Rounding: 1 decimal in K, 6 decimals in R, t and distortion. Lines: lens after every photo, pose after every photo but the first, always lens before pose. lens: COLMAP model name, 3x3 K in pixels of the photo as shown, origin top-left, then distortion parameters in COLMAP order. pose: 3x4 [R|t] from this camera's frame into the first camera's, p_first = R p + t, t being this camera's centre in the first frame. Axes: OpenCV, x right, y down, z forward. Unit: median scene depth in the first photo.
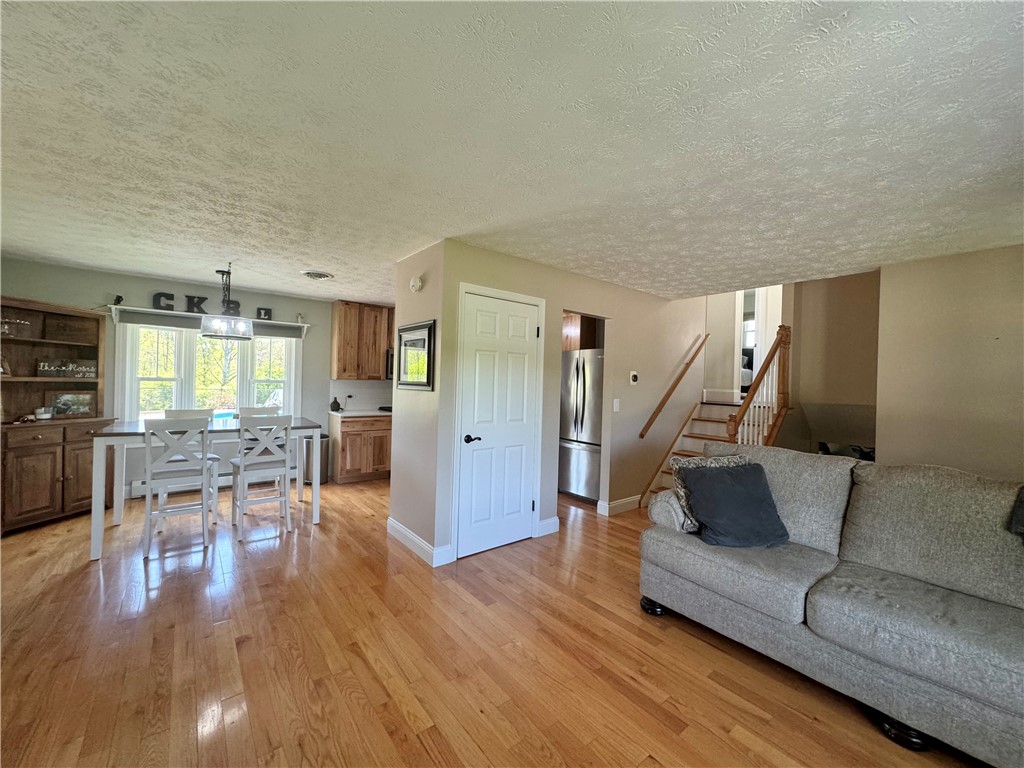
lens RADIAL K [[408.5, 0, 512.0], [0, 408.5, 384.0], [0, 0, 1]] dist [-0.002568, 0.000168]
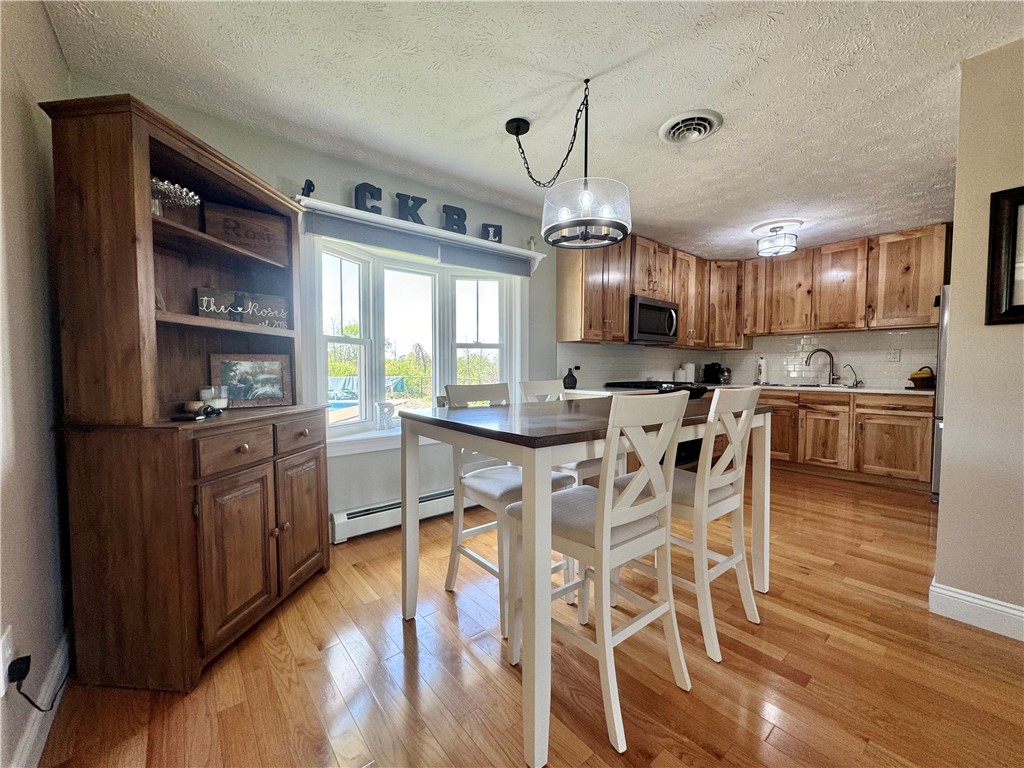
lens RADIAL K [[409.7, 0, 512.0], [0, 409.7, 384.0], [0, 0, 1]] dist [-0.004215, -0.000051]
pose [[0.999577, -0.026672, 0.011584, -0.851237], [0.026248, 0.999033, 0.035271, 0.050505], [-0.012513, -0.034952, 0.999311, 0.533148]]
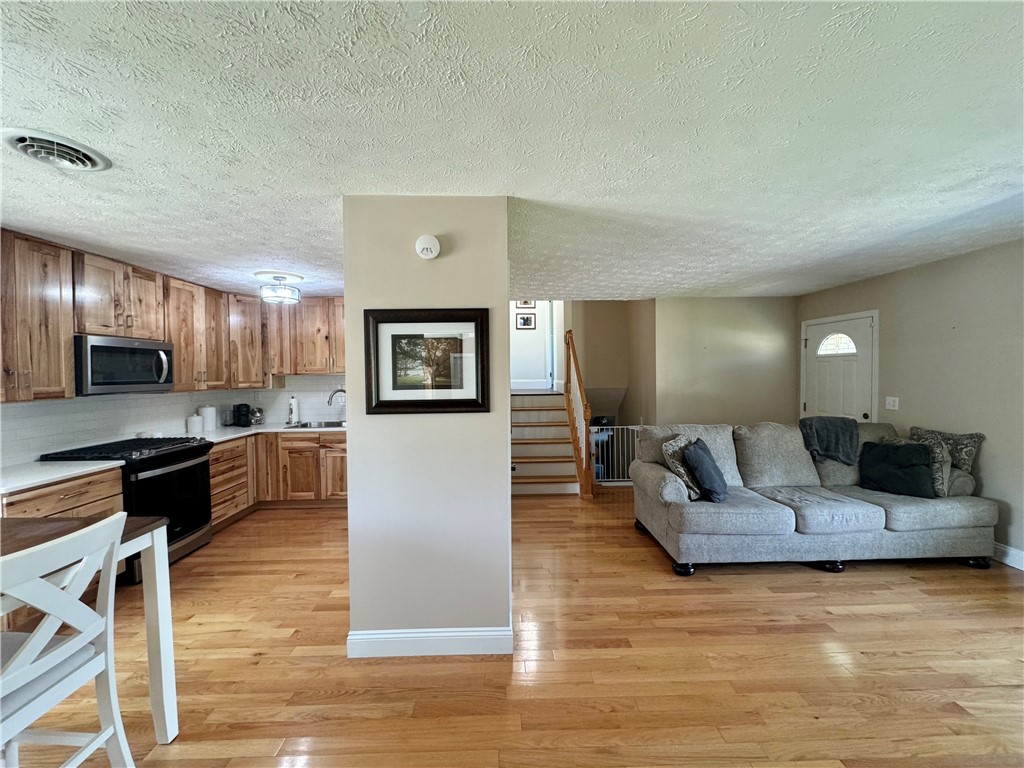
lens RADIAL K [[408.5, 0, 512.0], [0, 408.5, 384.0], [0, 0, 1]] dist [-0.002568, 0.000168]
pose [[0.606349, -0.057170, 0.793141, -0.628174], [0.033251, 0.998363, 0.046543, -0.052765], [-0.794503, -0.001849, 0.607257, 0.475964]]
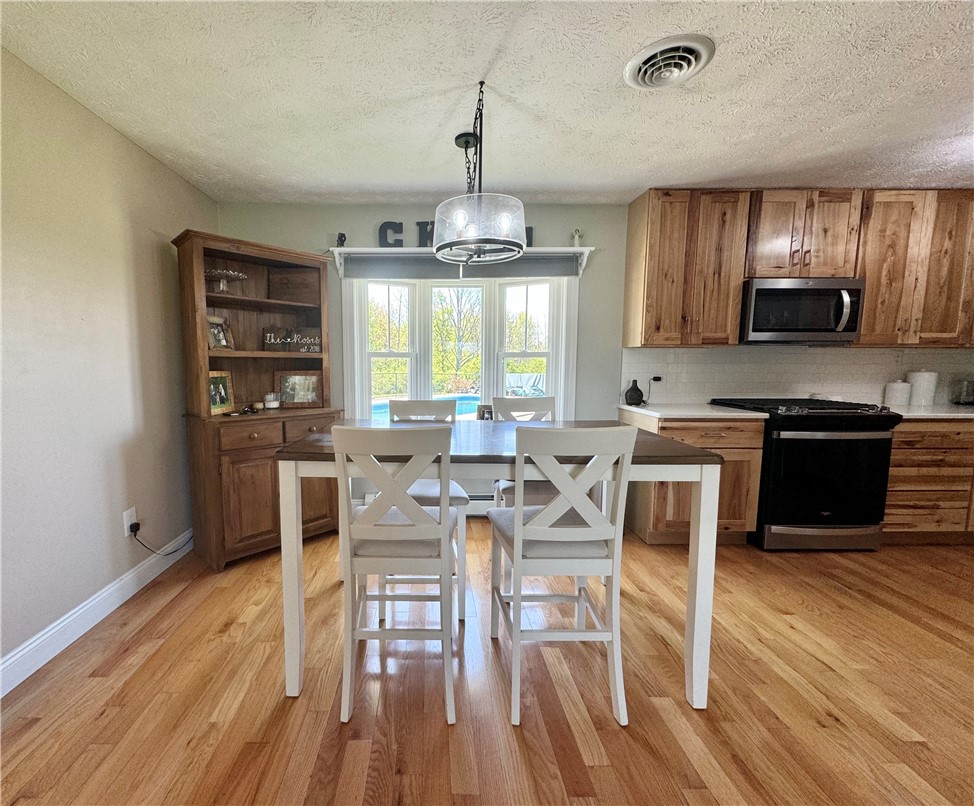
lens RADIAL K [[432.5, 0, 431.3], [0, 432.5, 406.0], [0, 0, 1]] dist [-0.001484, 0.000001]
pose [[0.782329, 0.035675, -0.621843, -0.451779], [0.018331, 0.996607, 0.080236, 0.024663], [0.622595, -0.074170, 0.779021, 0.600289]]
